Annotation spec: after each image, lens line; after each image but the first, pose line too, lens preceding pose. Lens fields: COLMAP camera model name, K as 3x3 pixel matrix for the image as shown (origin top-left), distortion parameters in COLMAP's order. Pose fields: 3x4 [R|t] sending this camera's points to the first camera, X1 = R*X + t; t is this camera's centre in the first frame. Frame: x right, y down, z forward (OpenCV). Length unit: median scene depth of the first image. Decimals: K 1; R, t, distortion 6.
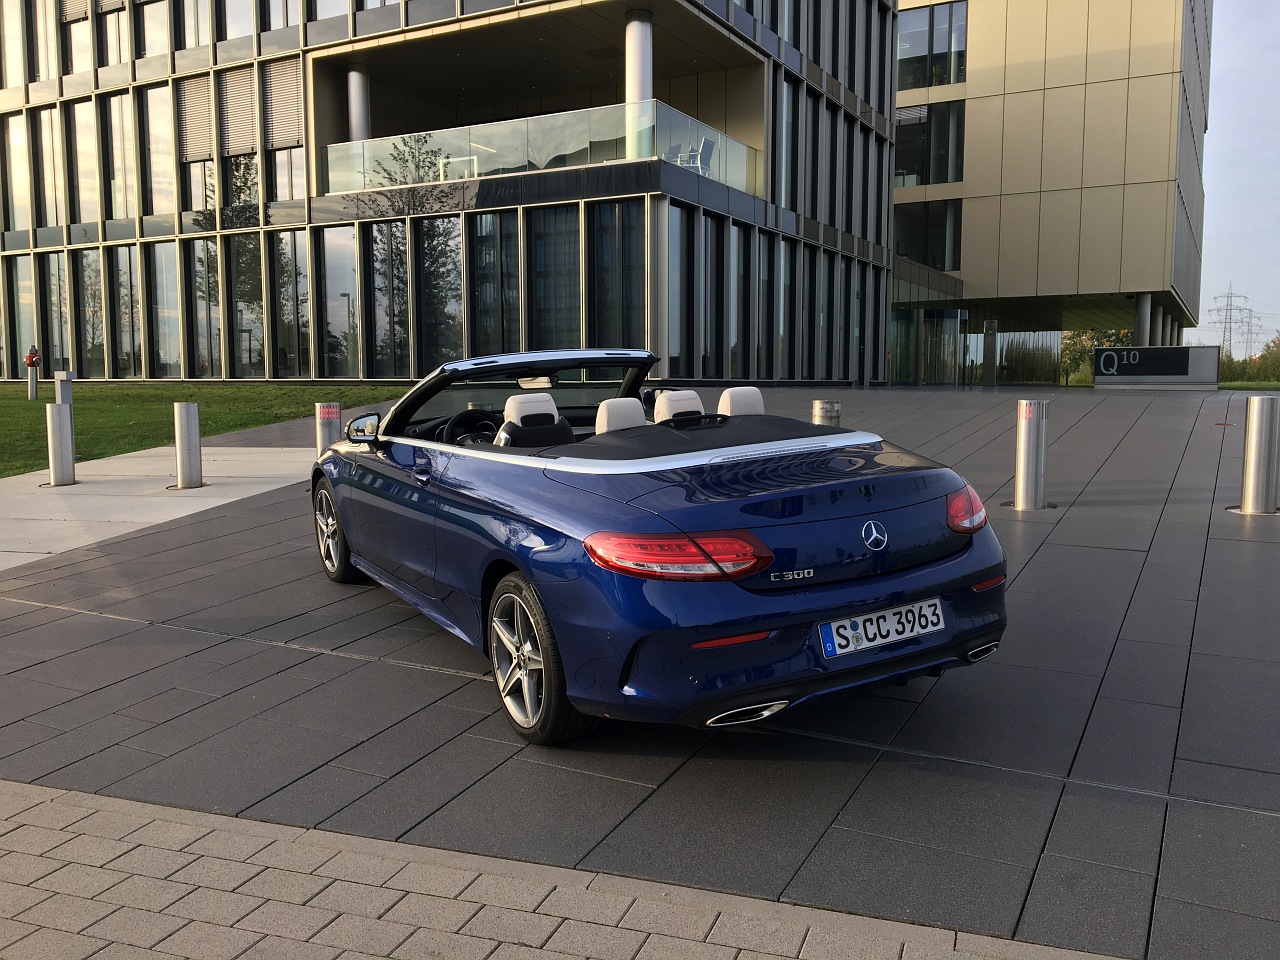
lens RADIAL K [[1082.1, 0, 640.5], [0, 1082.1, 486.2], [0, 0, 1]] dist [0.074062, -0.114893]
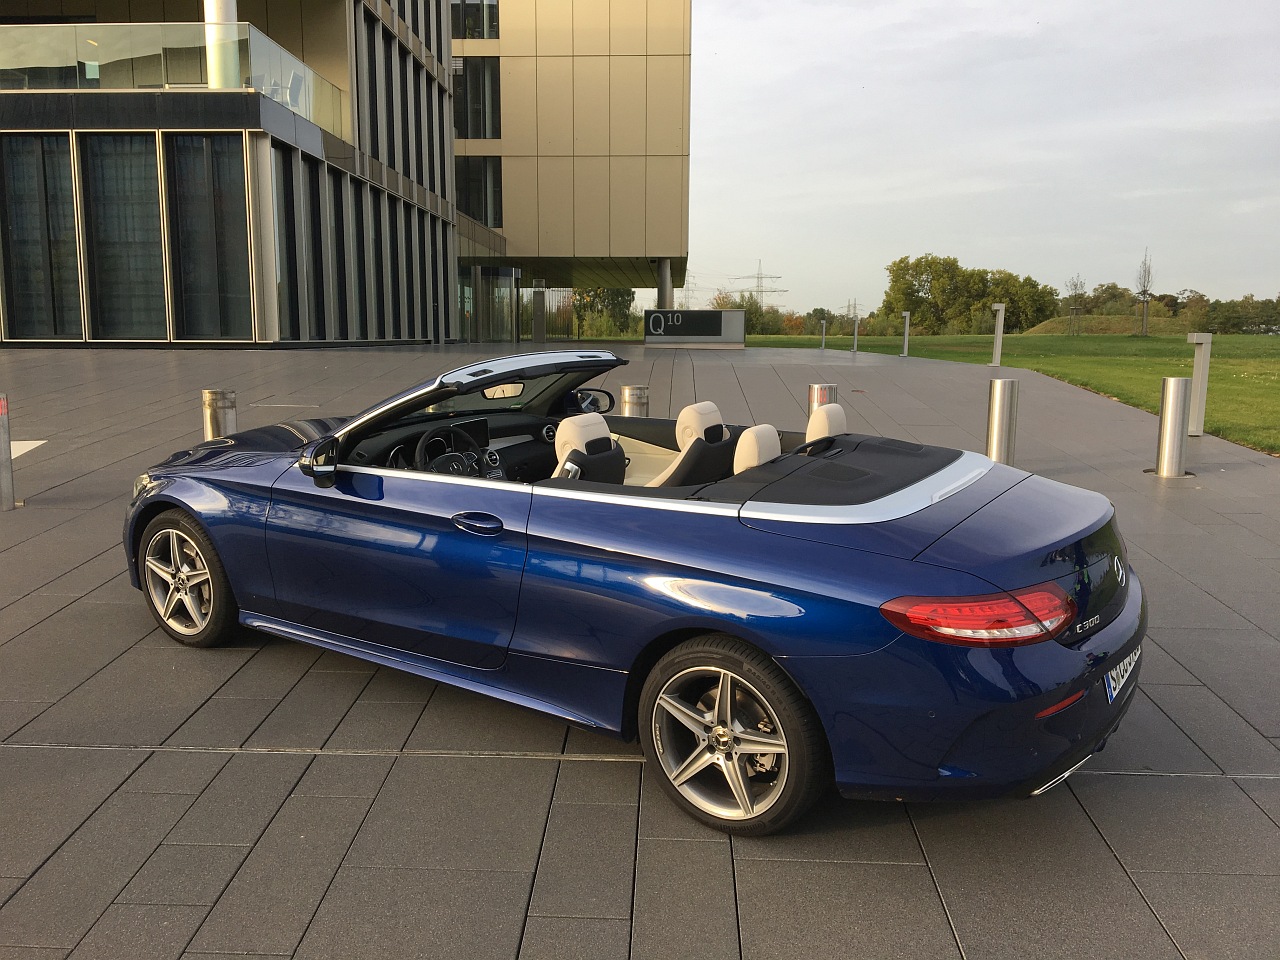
lens RADIAL K [[1082.1, 0, 640.5], [0, 1082.1, 486.2], [0, 0, 1]] dist [0.074062, -0.114893]
pose [[0.894958, -0.057807, 0.442389, -0.095852], [0.037042, 0.997774, 0.055445, -0.016243], [-0.444610, -0.033234, 0.895108, 0.049146]]
